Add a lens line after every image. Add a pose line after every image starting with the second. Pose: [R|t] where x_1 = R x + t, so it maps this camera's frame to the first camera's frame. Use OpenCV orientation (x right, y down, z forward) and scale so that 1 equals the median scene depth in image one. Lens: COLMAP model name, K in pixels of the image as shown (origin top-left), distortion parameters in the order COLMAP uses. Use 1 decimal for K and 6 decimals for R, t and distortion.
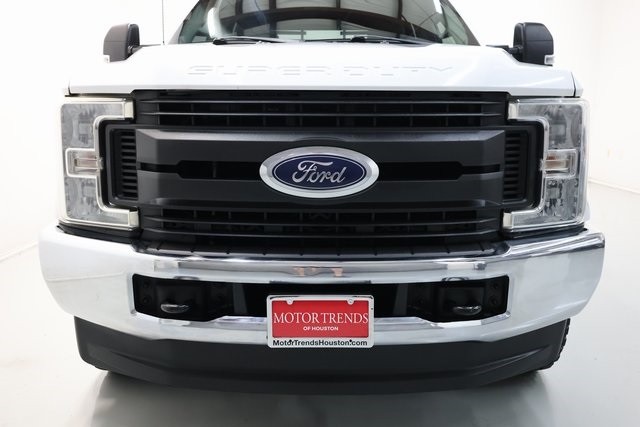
lens RADIAL K [[558.4, 0, 320.0], [0, 558.4, 213.5], [0, 0, 1]] dist [0.004691, 0.001670]
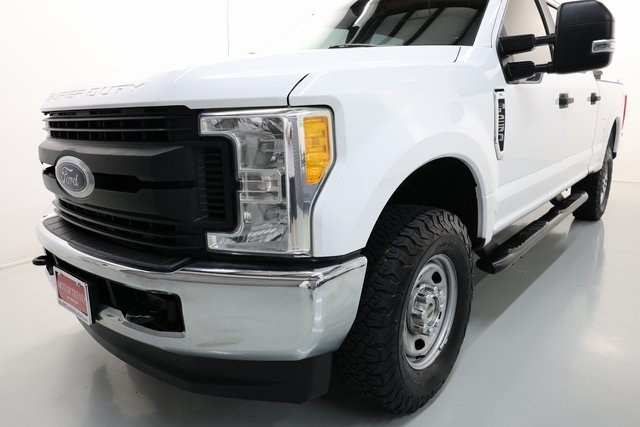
lens RADIAL K [[439.4, 0, 320.0], [0, 439.4, 213.5], [0, 0, 1]] dist [-0.003339, -0.003407]
pose [[0.765100, 0.123302, -0.631996, 1.028437], [-0.093074, 0.992364, 0.080934, -0.120266], [0.637150, -0.003100, 0.770734, 0.586187]]
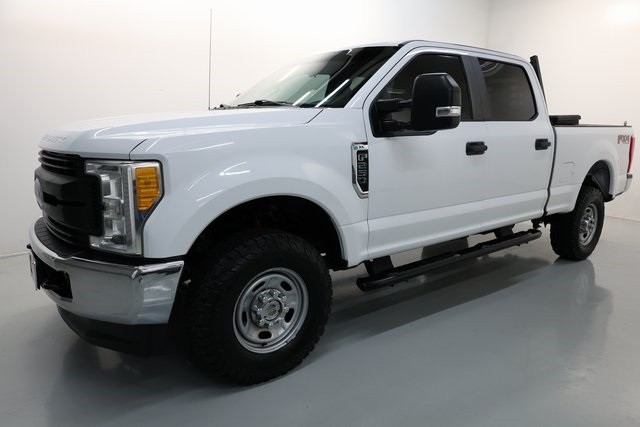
lens RADIAL K [[439.4, 0, 320.0], [0, 439.4, 213.5], [0, 0, 1]] dist [-0.003339, -0.003407]
pose [[0.626627, 0.152017, -0.764349, 1.716527], [-0.155477, 0.985460, 0.068530, -0.250276], [0.763653, 0.075896, 0.641150, 0.769175]]
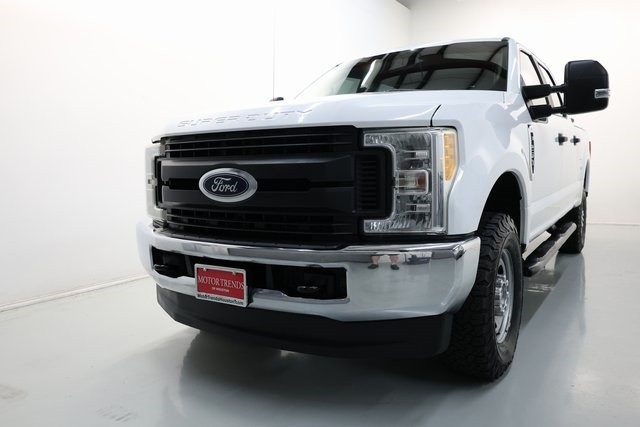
lens RADIAL K [[490.7, 0, 320.0], [0, 490.7, 213.5], [0, 0, 1]] dist [-0.000528, -0.002757]
pose [[0.843269, 0.034110, -0.536408, 0.911702], [-0.078031, 0.995181, -0.059387, 0.061024], [0.531797, 0.091935, 0.841867, 0.022100]]
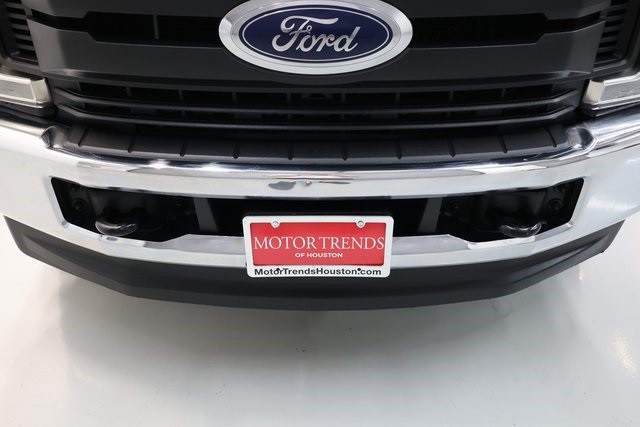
lens RADIAL K [[558.4, 0, 320.0], [0, 558.4, 213.5], [0, 0, 1]] dist [0.004691, 0.001670]
pose [[0.999941, -0.005511, 0.009347, -0.003615], [0.001306, 0.916278, 0.400540, -0.136706], [-0.010772, -0.400505, 0.916231, 0.347143]]
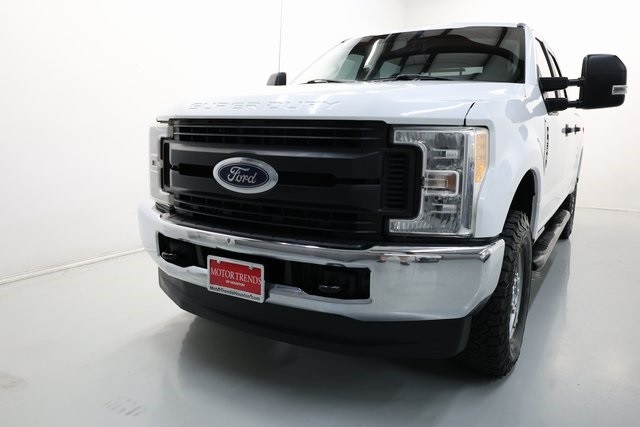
lens RADIAL K [[489.5, 0, 320.0], [0, 489.5, 213.5], [0, 0, 1]] dist [0.003275, -0.000163]
pose [[0.863974, 0.097143, -0.494077, 0.791644], [-0.111228, 0.993795, 0.000895, 0.001552], [0.491098, 0.054181, 0.869418, -0.001493]]
